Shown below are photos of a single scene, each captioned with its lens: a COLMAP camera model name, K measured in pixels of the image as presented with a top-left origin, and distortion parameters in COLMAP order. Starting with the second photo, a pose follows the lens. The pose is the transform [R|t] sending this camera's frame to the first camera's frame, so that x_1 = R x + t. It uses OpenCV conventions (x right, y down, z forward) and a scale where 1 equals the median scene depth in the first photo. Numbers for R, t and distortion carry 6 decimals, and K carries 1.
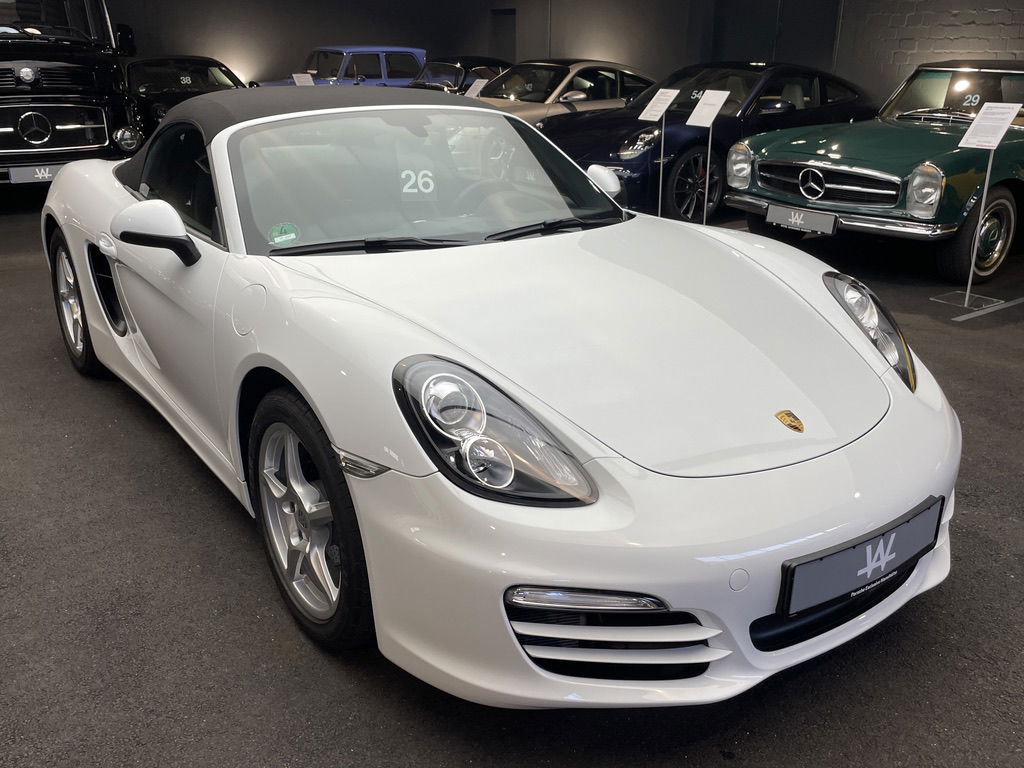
lens RADIAL K [[905.3, 0, 517.2], [0, 905.3, 382.1], [0, 0, 1]] dist [0.106150, -0.158211]
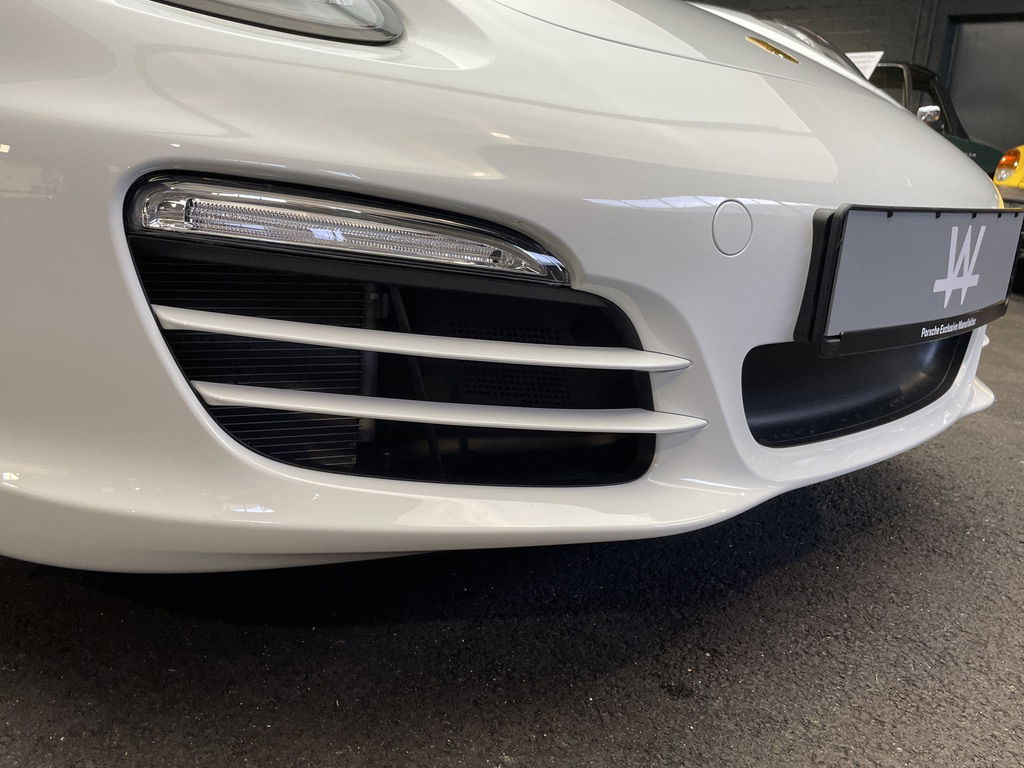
lens RADIAL K [[905.3, 0, 517.2], [0, 905.3, 382.1], [0, 0, 1]] dist [0.106150, -0.158211]
pose [[0.980810, 0.018323, 0.194102, 0.042691], [0.000714, 0.995230, -0.097554, 0.215936], [-0.194963, 0.095820, 0.976119, 0.403480]]
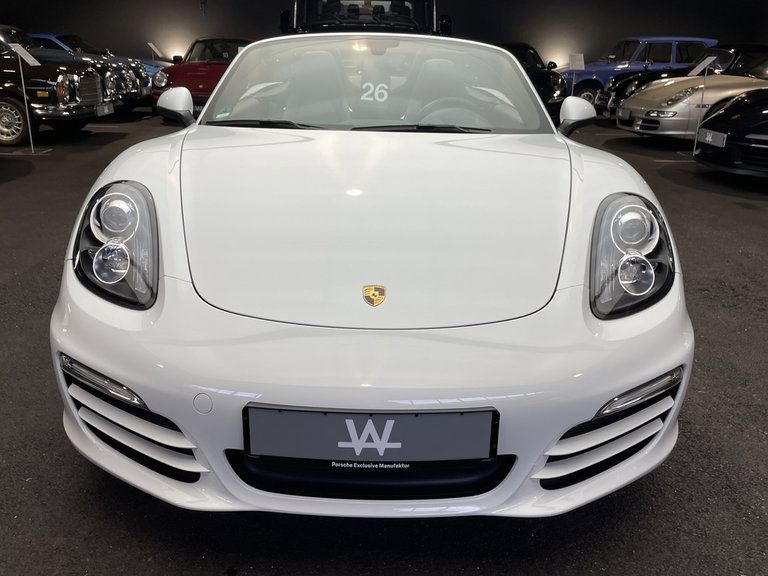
lens RADIAL K [[683.6, 0, 394.8], [0, 683.6, 287.8], [0, 0, 1]] dist [0.101173, -0.134542]
pose [[0.819532, 0.200080, -0.536969, 0.556015], [-0.212114, 0.976422, 0.040093, -0.000607], [0.532330, 0.081042, 0.842649, 0.274110]]
